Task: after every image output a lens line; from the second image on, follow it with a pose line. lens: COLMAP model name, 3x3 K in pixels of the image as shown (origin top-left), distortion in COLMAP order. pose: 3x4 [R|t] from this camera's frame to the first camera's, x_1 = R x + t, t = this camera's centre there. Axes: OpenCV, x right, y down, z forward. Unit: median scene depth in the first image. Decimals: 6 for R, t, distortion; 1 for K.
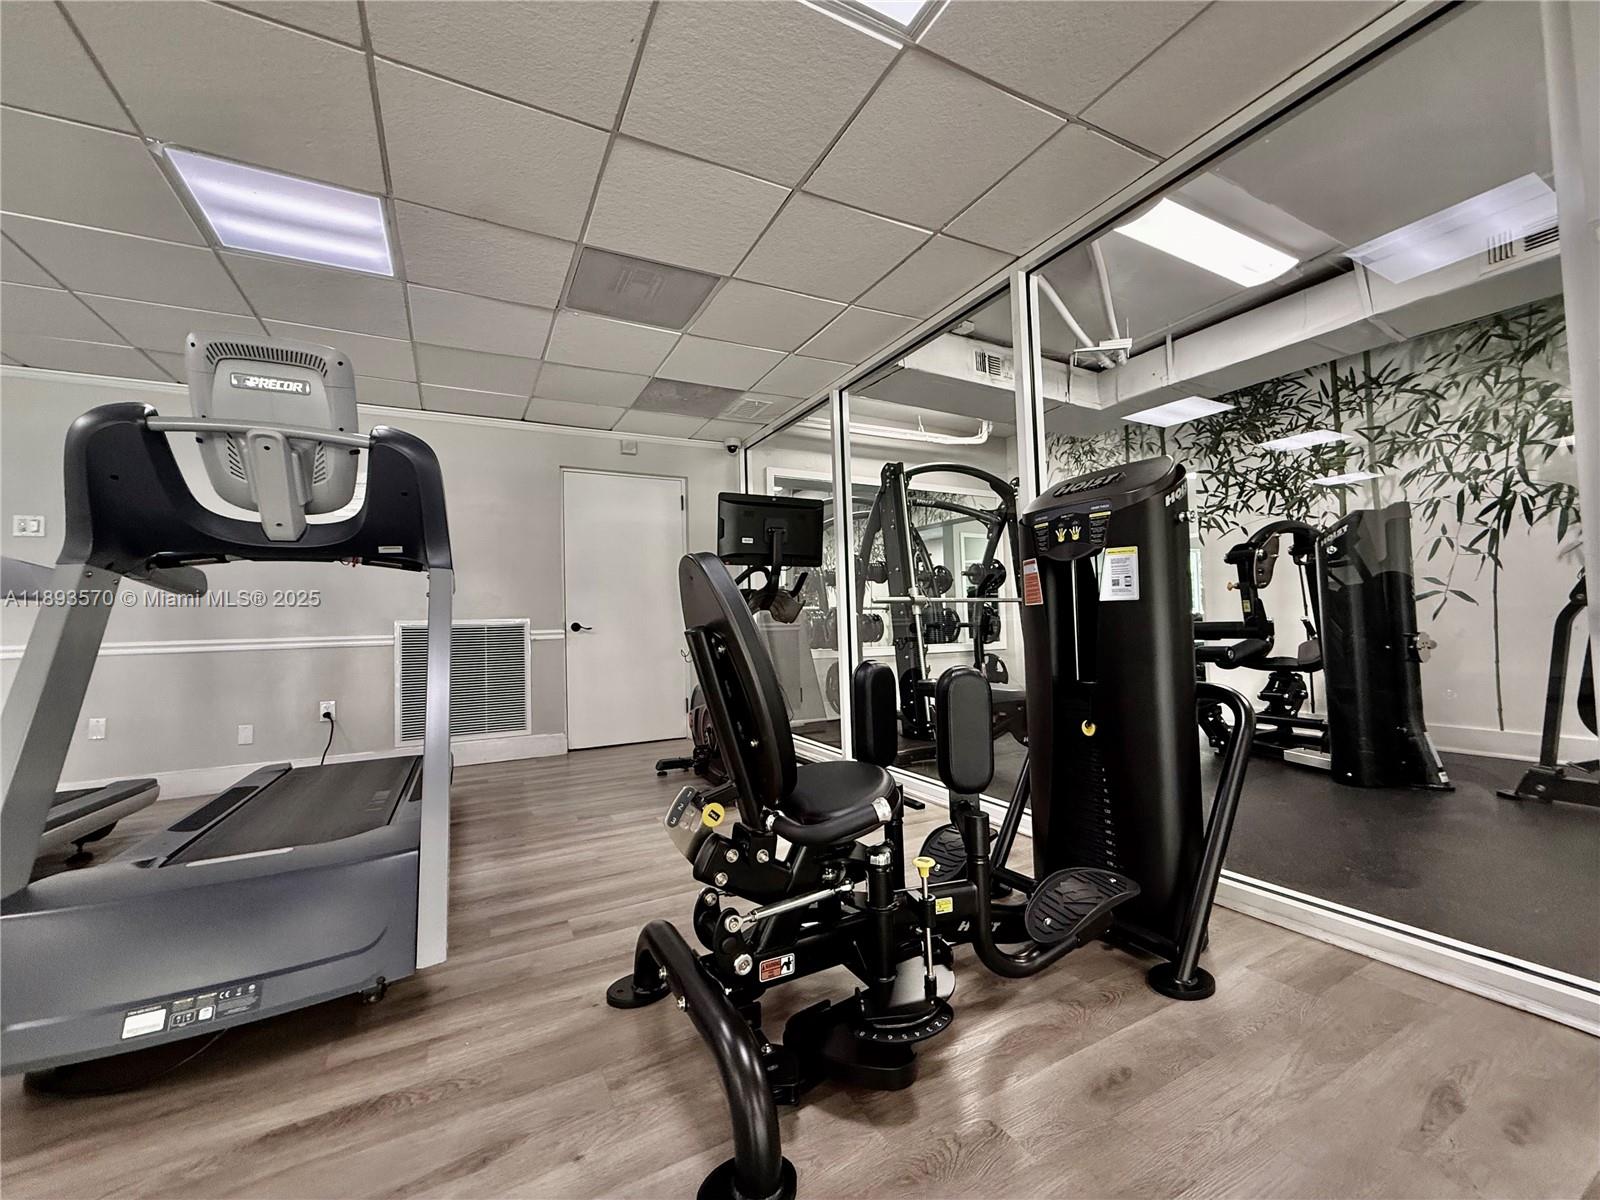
lens RADIAL K [[639.1, 0, 803.1], [0, 639.1, 600.3], [0, 0, 1]] dist [0.005765, -0.000188]
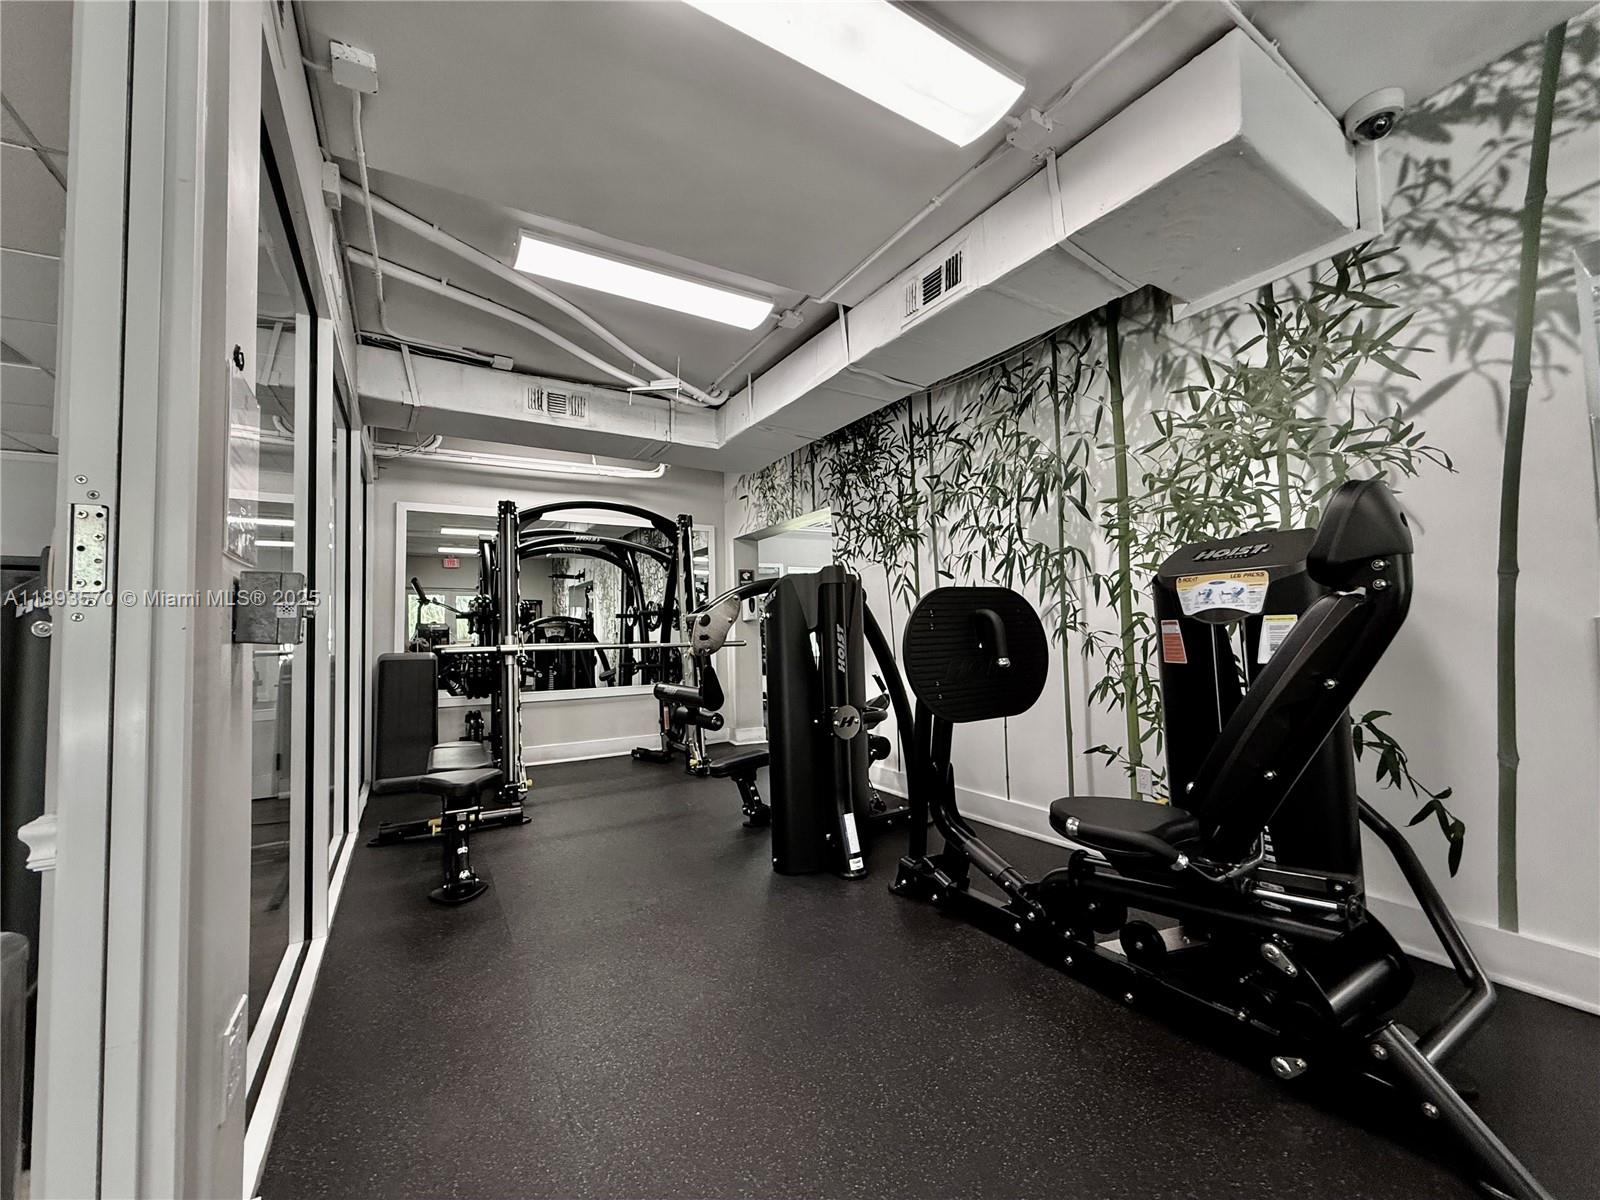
lens RADIAL K [[639.1, 0, 796.3], [0, 639.1, 601.7], [0, 0, 1]] dist [0.005765, -0.000188]
pose [[0.999028, 0.002662, 0.044009, 0.665122], [-0.002013, 0.999889, -0.014765, -0.068961], [-0.044044, 0.014662, 0.998922, 0.055943]]
